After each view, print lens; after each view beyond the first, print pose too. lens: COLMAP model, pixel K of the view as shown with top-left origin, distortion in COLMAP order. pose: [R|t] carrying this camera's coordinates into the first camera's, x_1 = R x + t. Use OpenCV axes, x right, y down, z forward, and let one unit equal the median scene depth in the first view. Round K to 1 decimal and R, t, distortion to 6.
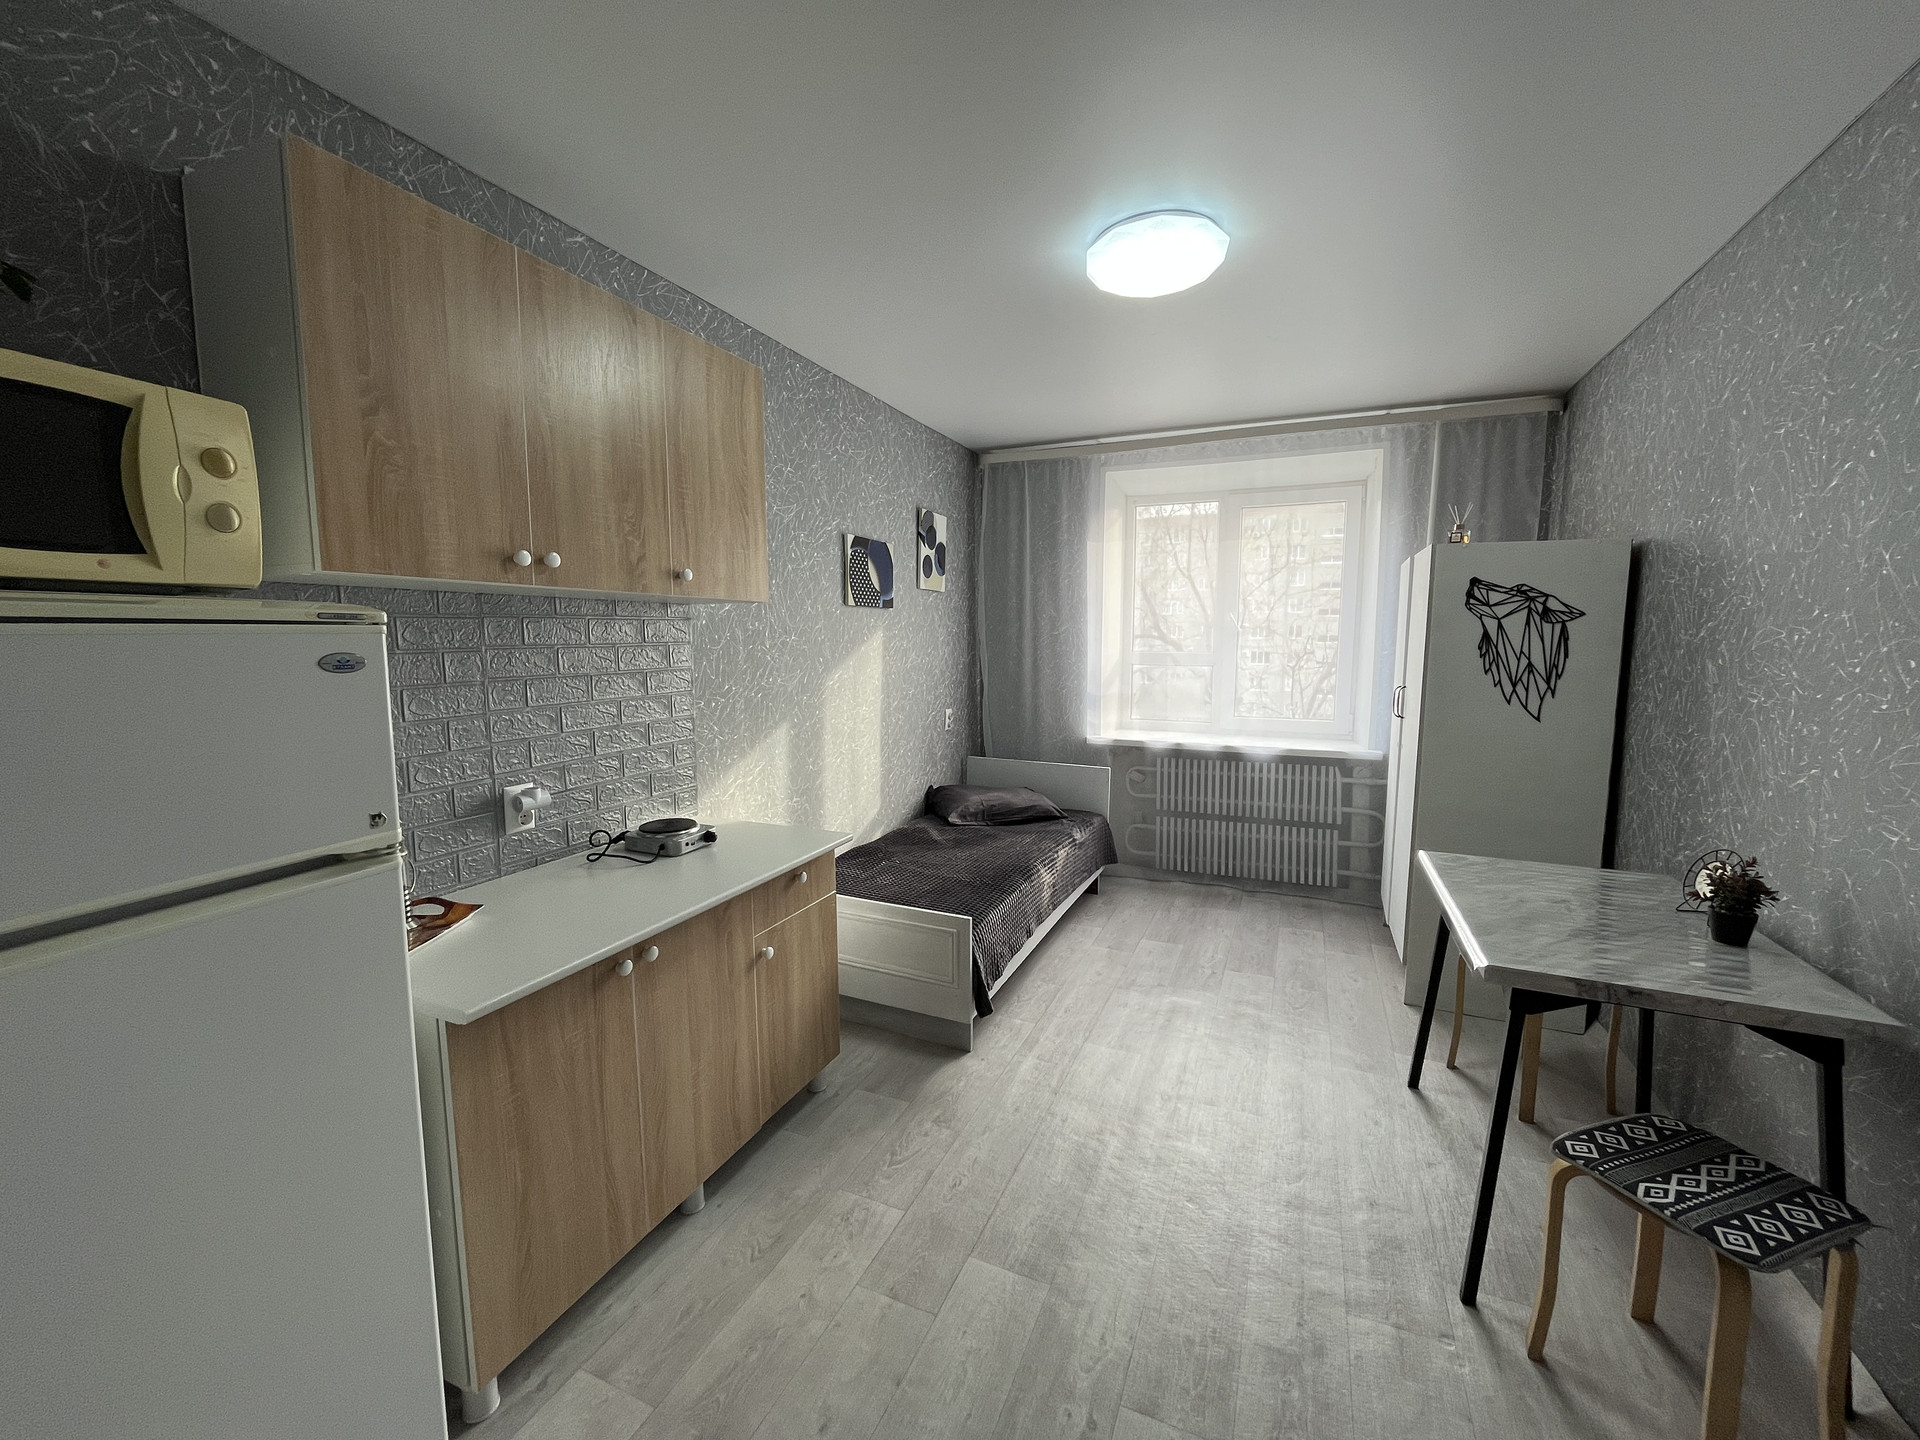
lens RADIAL K [[775.3, 0, 960.5], [0, 775.3, 716.8], [0, 0, 1]] dist [-0.003411, -0.000260]
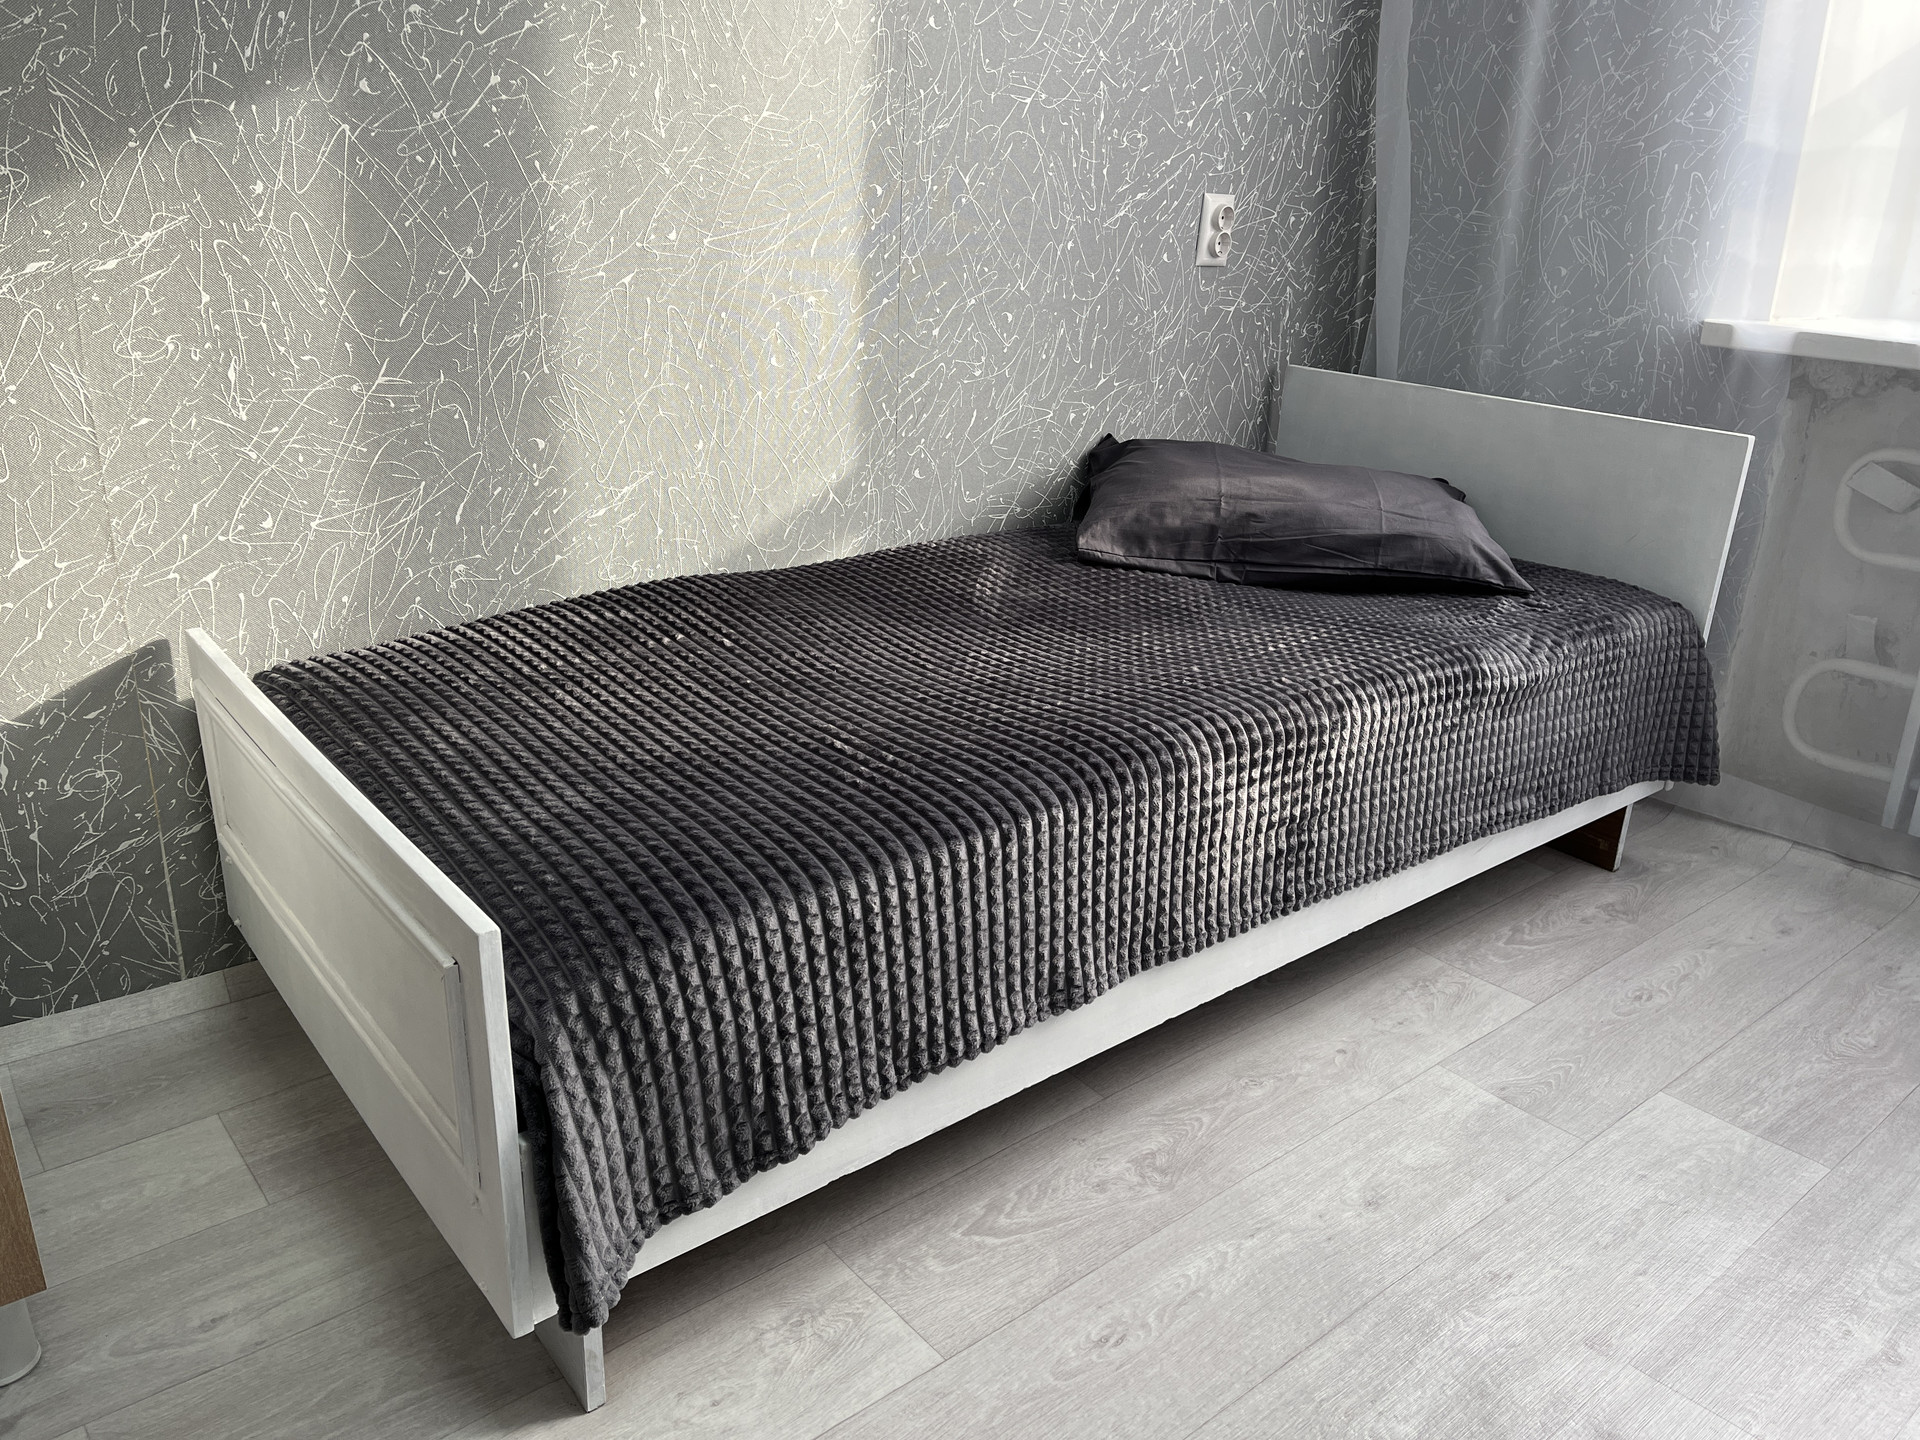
lens RADIAL K [[1454.9, 0, 962.2], [0, 1454.9, 706.6], [0, 0, 1]] dist [0.072402, -0.095218]
pose [[0.895596, 0.180025, -0.406815, 0.252267], [-0.079725, 0.964608, 0.251347, 0.073568], [0.437665, -0.192673, 0.878252, 0.616045]]
